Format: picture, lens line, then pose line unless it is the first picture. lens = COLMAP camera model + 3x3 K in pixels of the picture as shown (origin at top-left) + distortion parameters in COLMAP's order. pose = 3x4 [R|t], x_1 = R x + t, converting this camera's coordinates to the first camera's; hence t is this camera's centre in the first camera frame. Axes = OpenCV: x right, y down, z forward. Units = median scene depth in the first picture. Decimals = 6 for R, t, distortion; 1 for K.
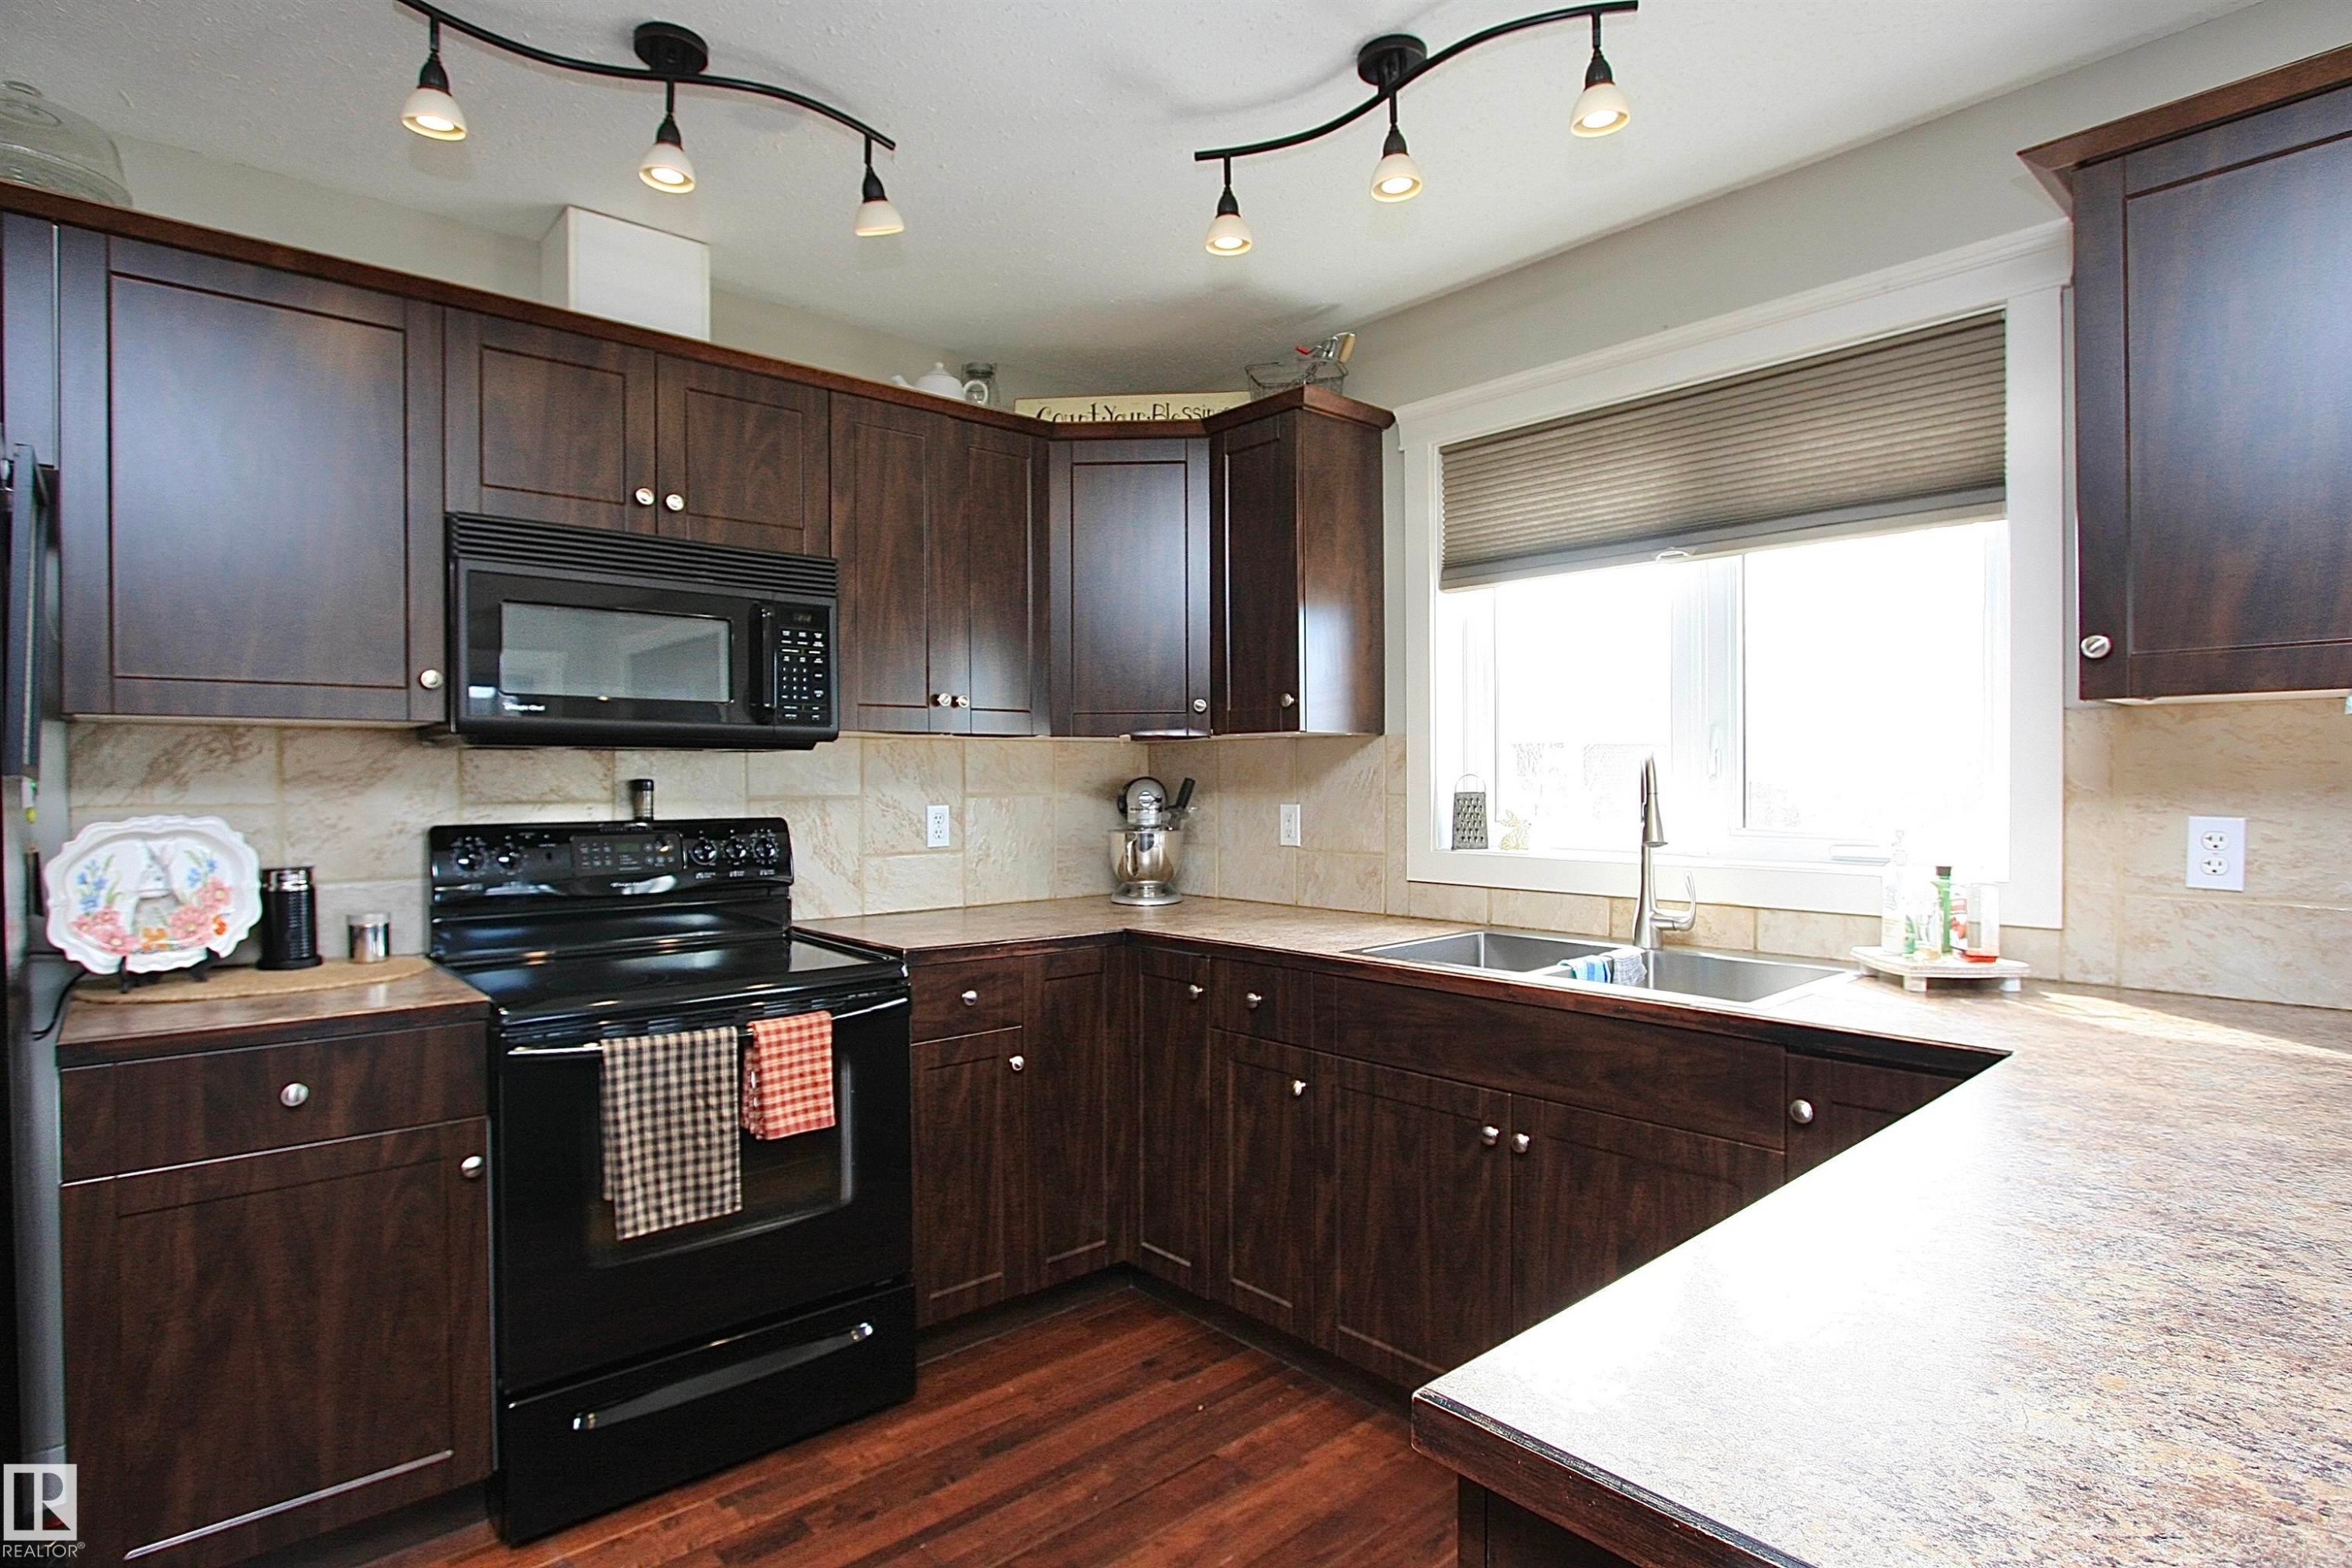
lens RADIAL K [[1194.8, 0, 1153.4], [0, 1194.8, 792.4], [0, 0, 1]] dist [-0.018989, 0.002638]
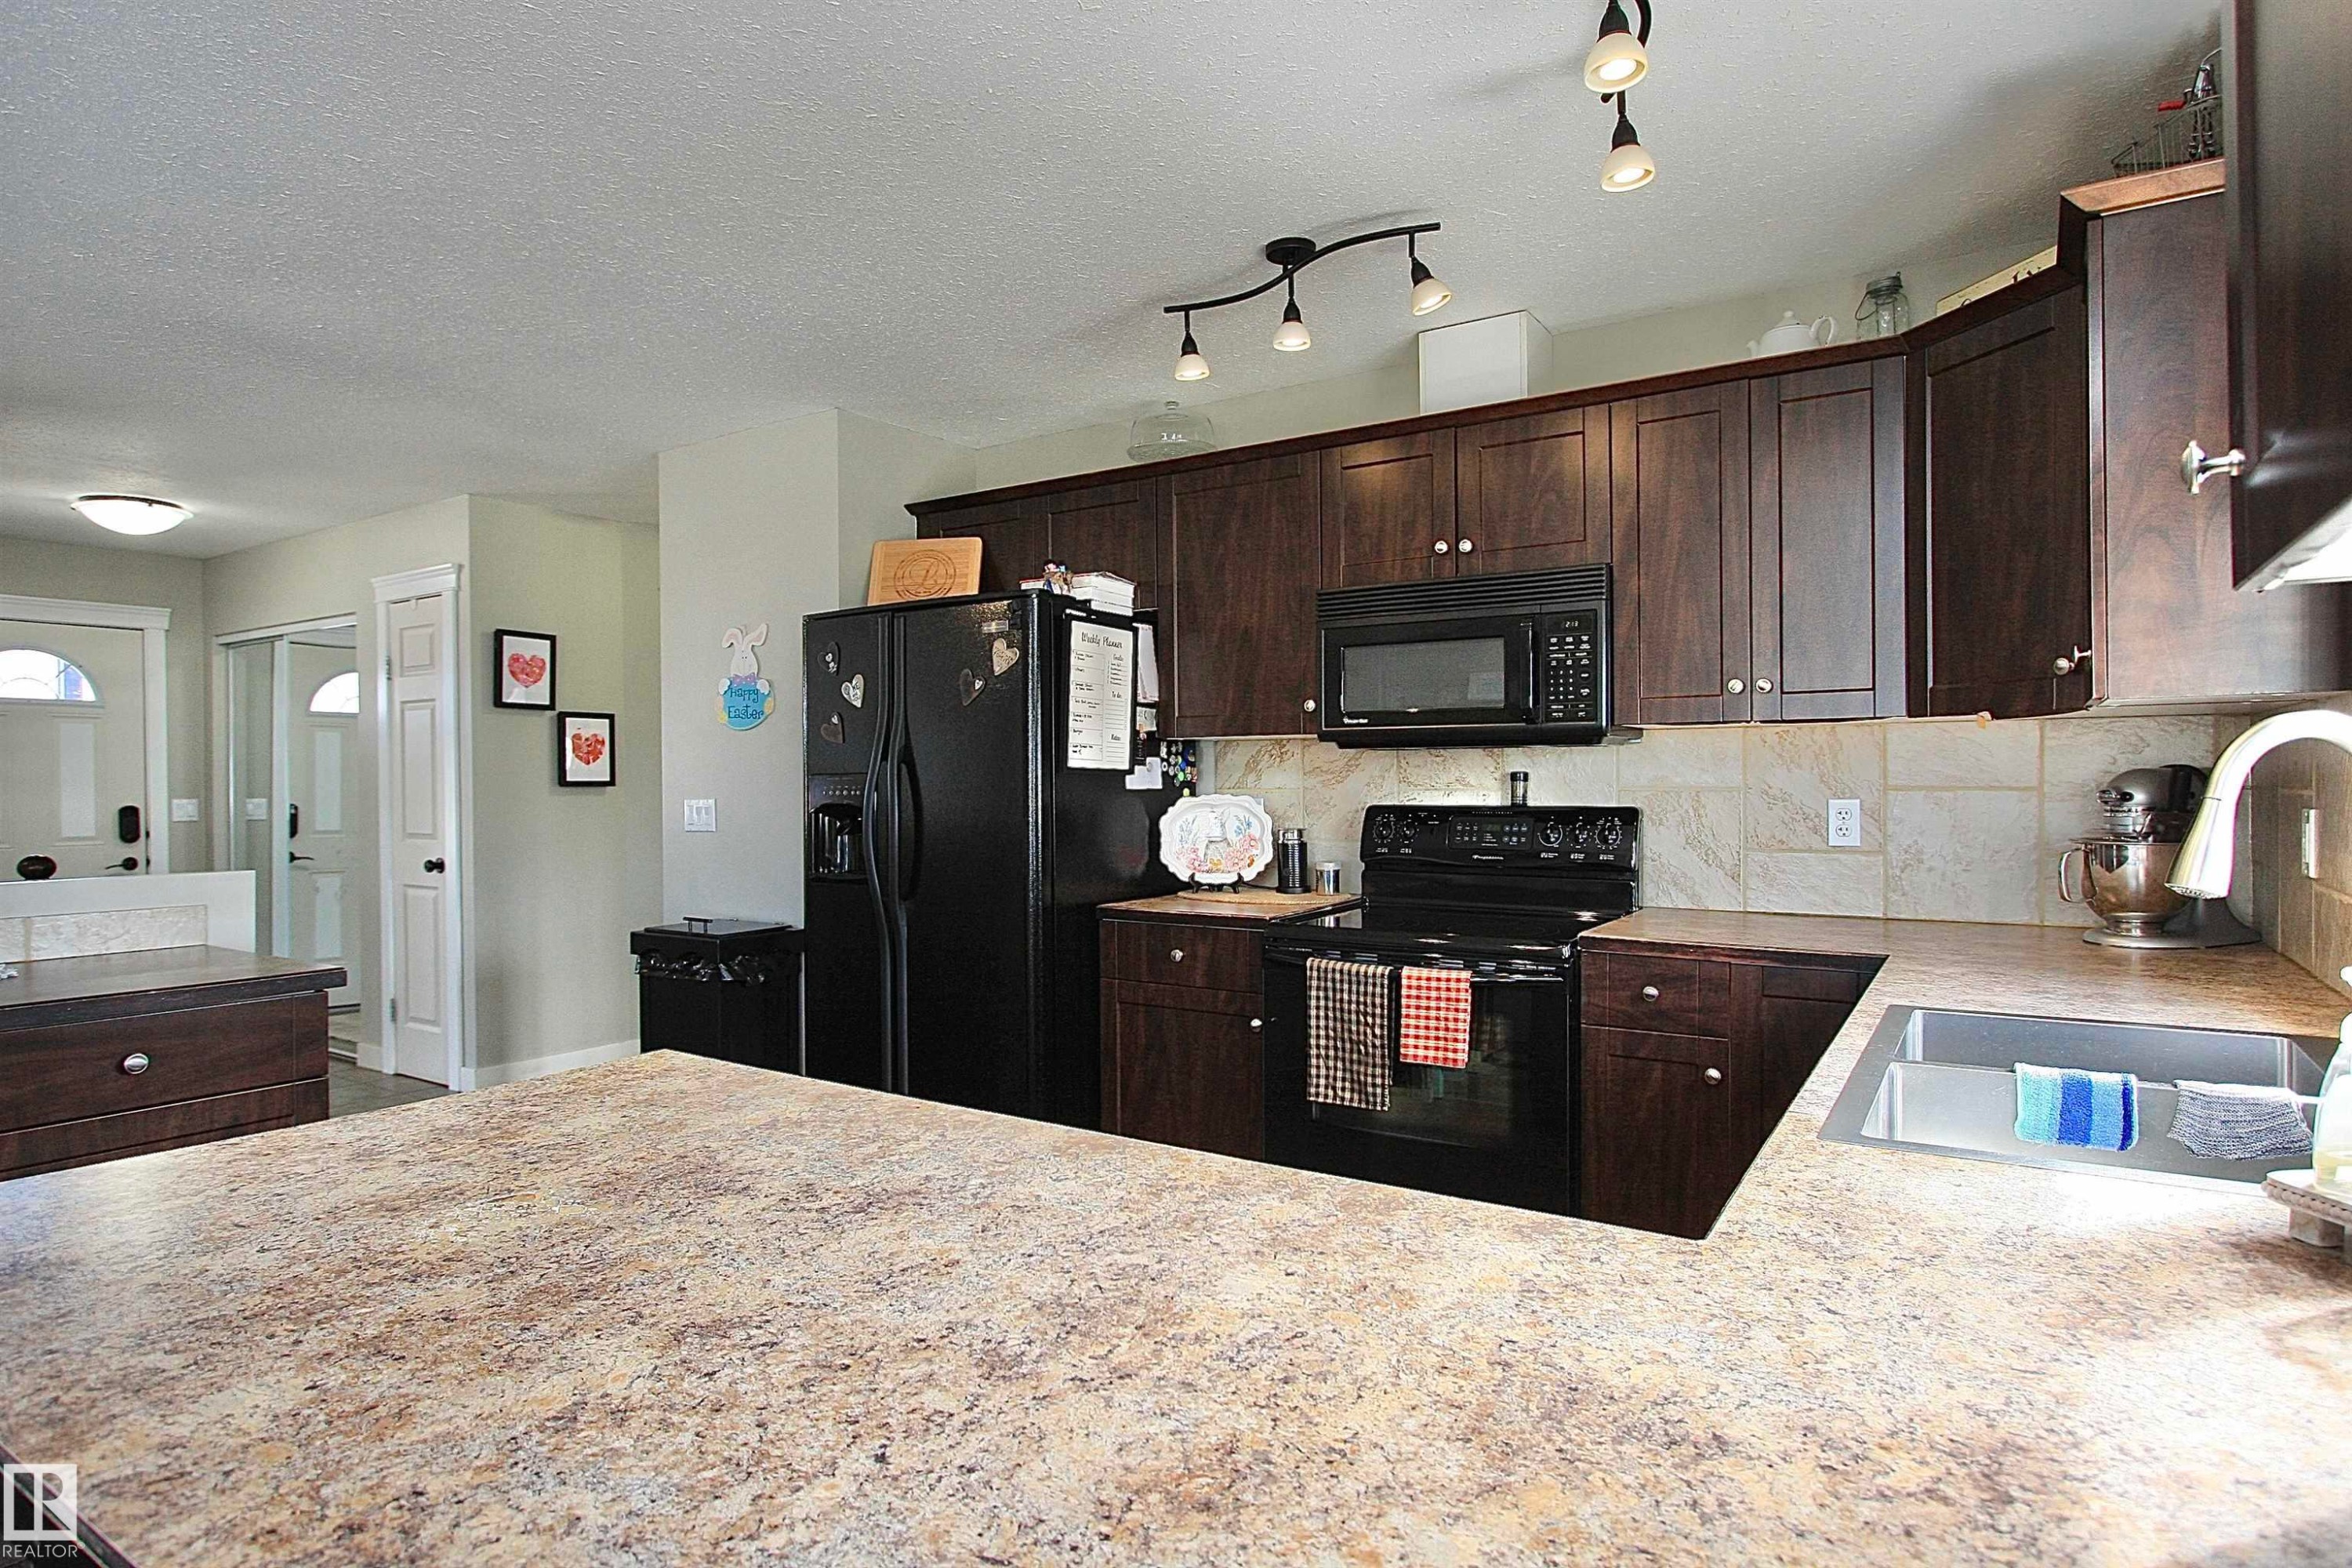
lens RADIAL K [[1278.1, 0, 1171.8], [0, 1278.1, 794.5], [0, 0, 1]] dist [-0.019627, 0.000285]
pose [[0.268721, 0.016415, -0.963078, 0.796970], [-0.003132, 0.999864, 0.016168, -0.008335], [0.963213, -0.001328, 0.268736, 0.361902]]
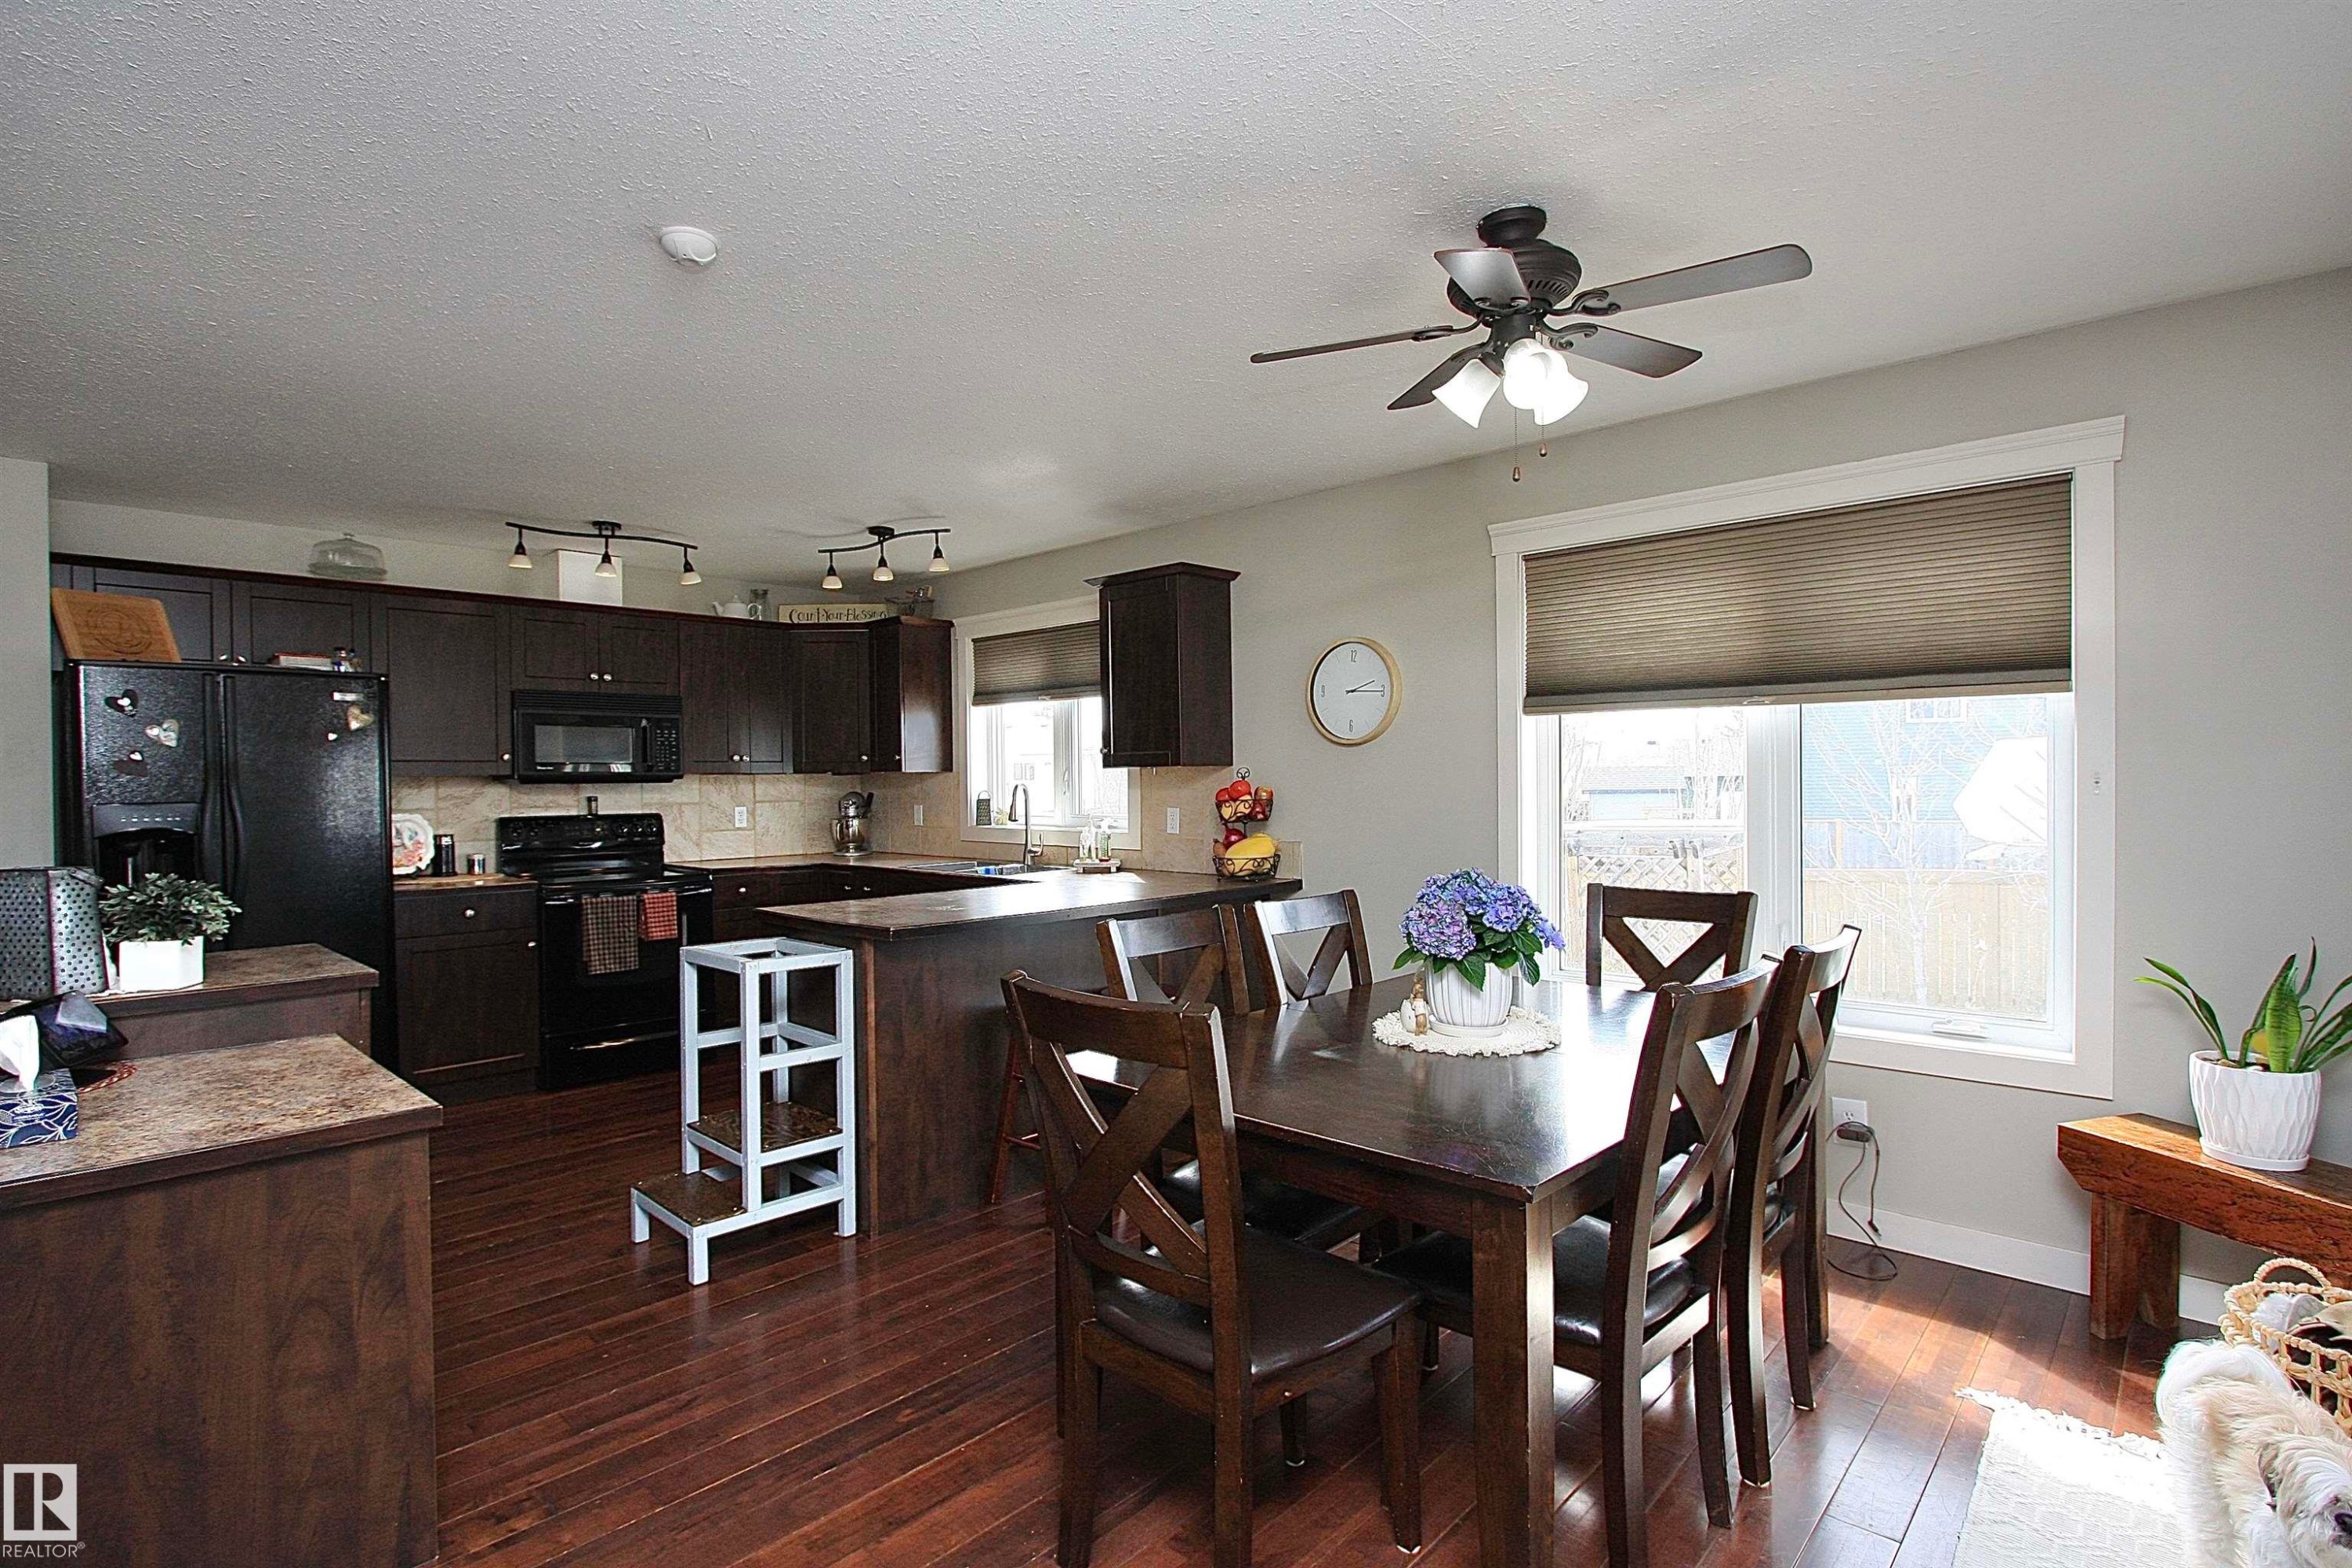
lens RADIAL K [[1116.7, 0, 1162.8], [0, 1116.7, 794.7], [0, 0, 1]] dist [-0.024652, -0.001075]
pose [[0.995481, -0.007291, 0.094677, 0.477492], [0.007077, 0.999972, 0.002600, -0.013131], [-0.094693, -0.001918, 0.995505, -1.278568]]
